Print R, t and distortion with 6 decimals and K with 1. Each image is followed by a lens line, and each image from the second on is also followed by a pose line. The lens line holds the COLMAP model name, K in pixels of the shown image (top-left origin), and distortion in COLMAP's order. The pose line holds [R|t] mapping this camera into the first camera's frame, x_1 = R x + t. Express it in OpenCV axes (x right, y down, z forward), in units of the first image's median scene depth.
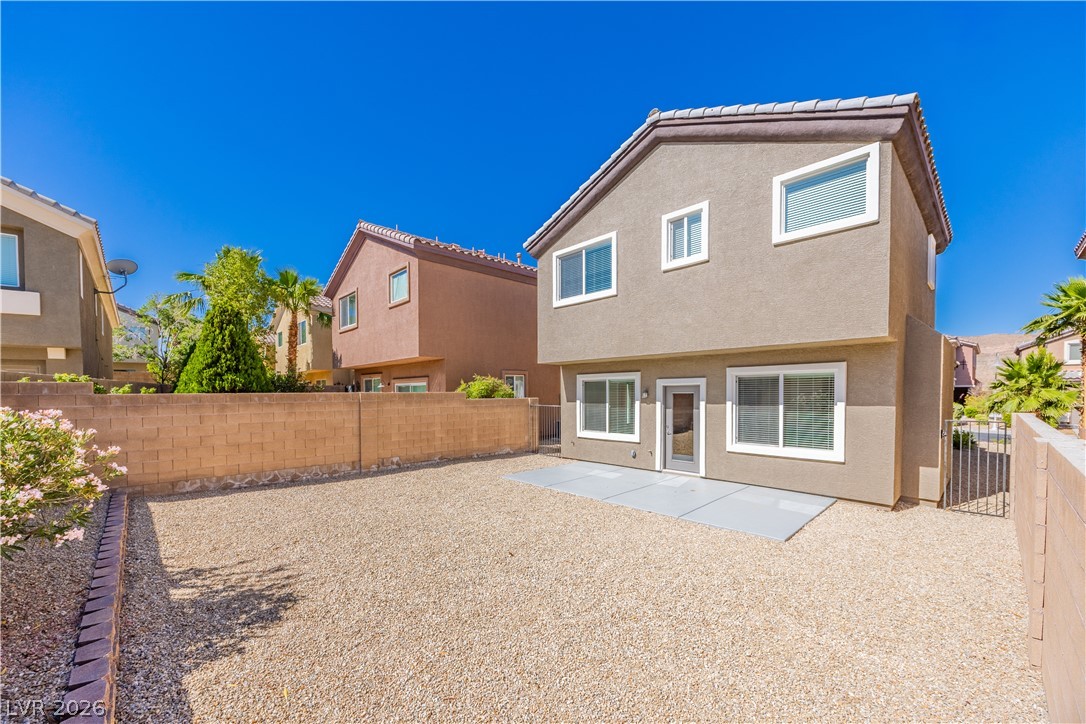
lens RADIAL K [[416.2, 0, 528.9], [0, 416.2, 400.1], [0, 0, 1]] dist [0.000152, -0.000383]
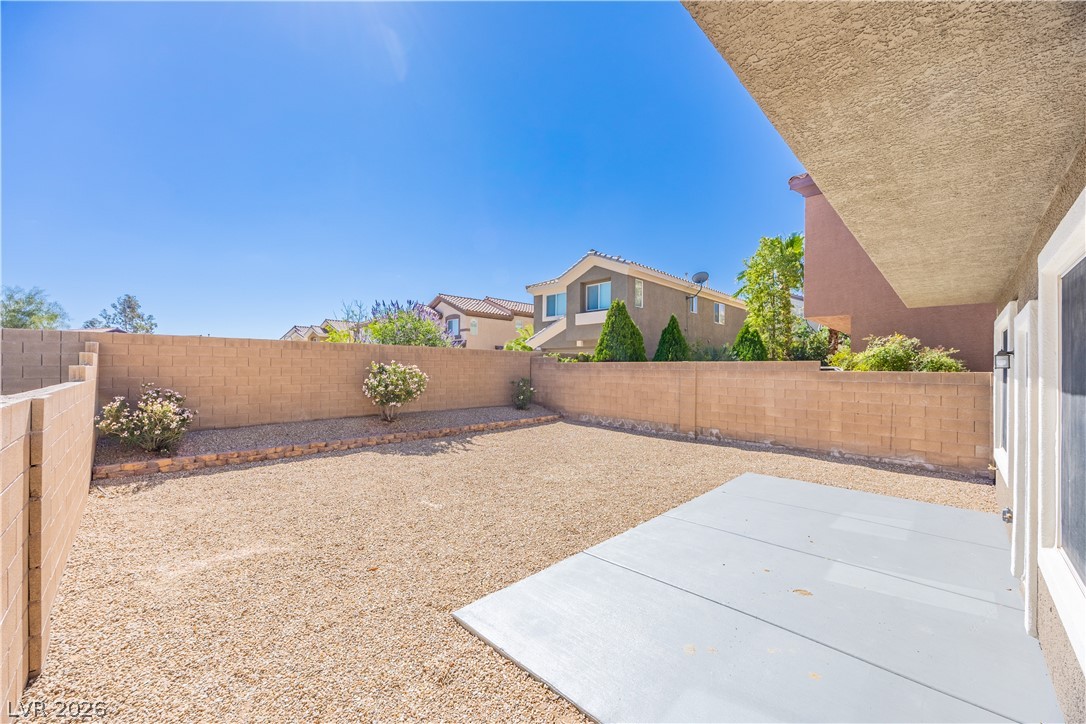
lens RADIAL K [[416.2, 0, 547.0], [0, 416.2, 363.7], [0, 0, 1]] dist [0.000152, -0.000383]
pose [[0.057551, -0.006022, -0.998324, 0.684486], [-0.028514, 0.999564, -0.007673, 0.005510], [0.997935, 0.028907, 0.057354, 0.614949]]
